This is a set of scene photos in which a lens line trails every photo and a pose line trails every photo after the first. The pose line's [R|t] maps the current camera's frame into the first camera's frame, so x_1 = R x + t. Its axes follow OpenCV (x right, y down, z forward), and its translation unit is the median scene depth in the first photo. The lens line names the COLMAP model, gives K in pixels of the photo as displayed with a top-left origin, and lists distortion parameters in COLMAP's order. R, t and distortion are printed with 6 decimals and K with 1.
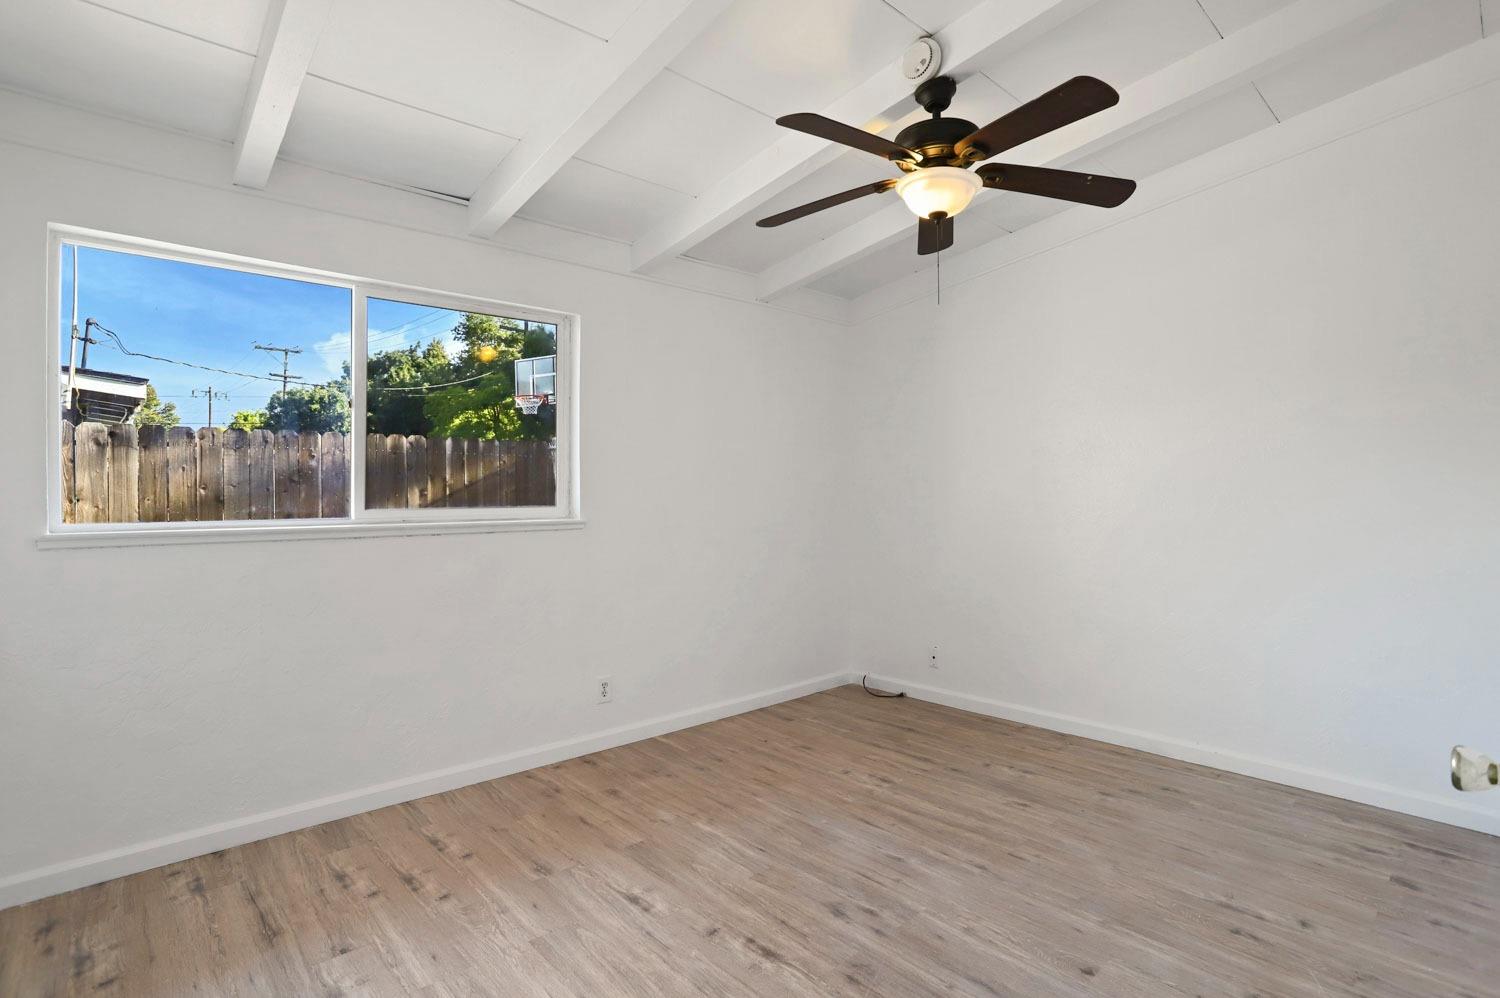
lens RADIAL K [[729.3, 0, 750.6], [0, 729.3, 495.6], [0, 0, 1]] dist [-0.048420, 0.011044]
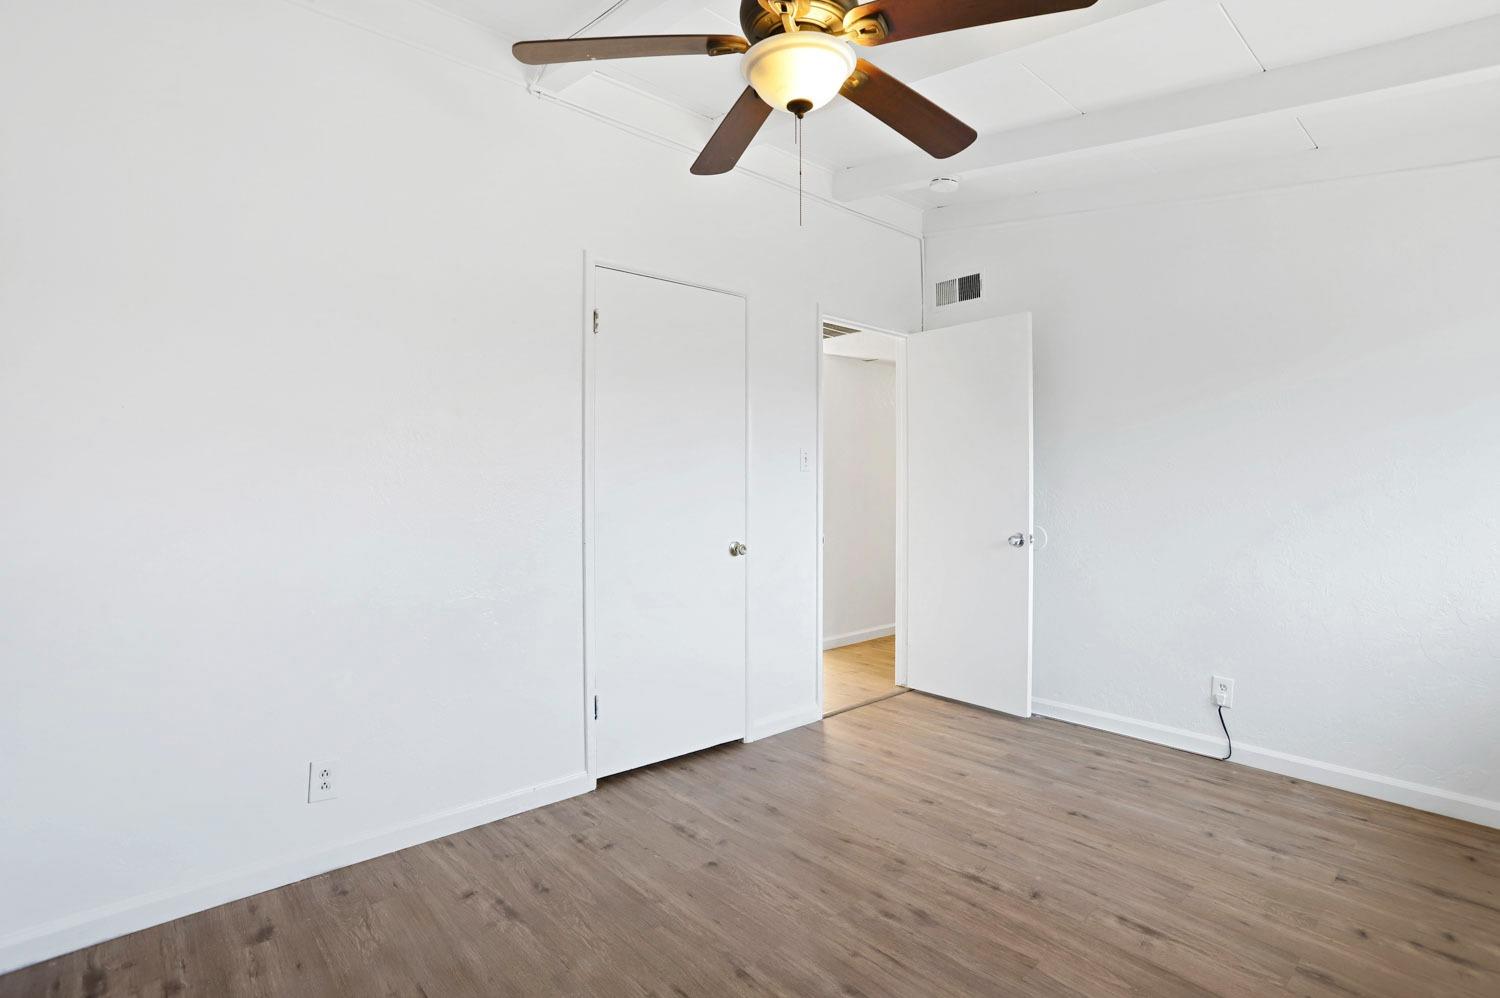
lens RADIAL K [[729.3, 0, 753.7], [0, 729.3, 495.7], [0, 0, 1]] dist [-0.048420, 0.011044]
pose [[-0.999963, 0.002005, 0.008338, 0.348172], [0.002155, 0.999835, 0.018049, -0.003149], [-0.008300, 0.018067, -0.999802, 2.015086]]
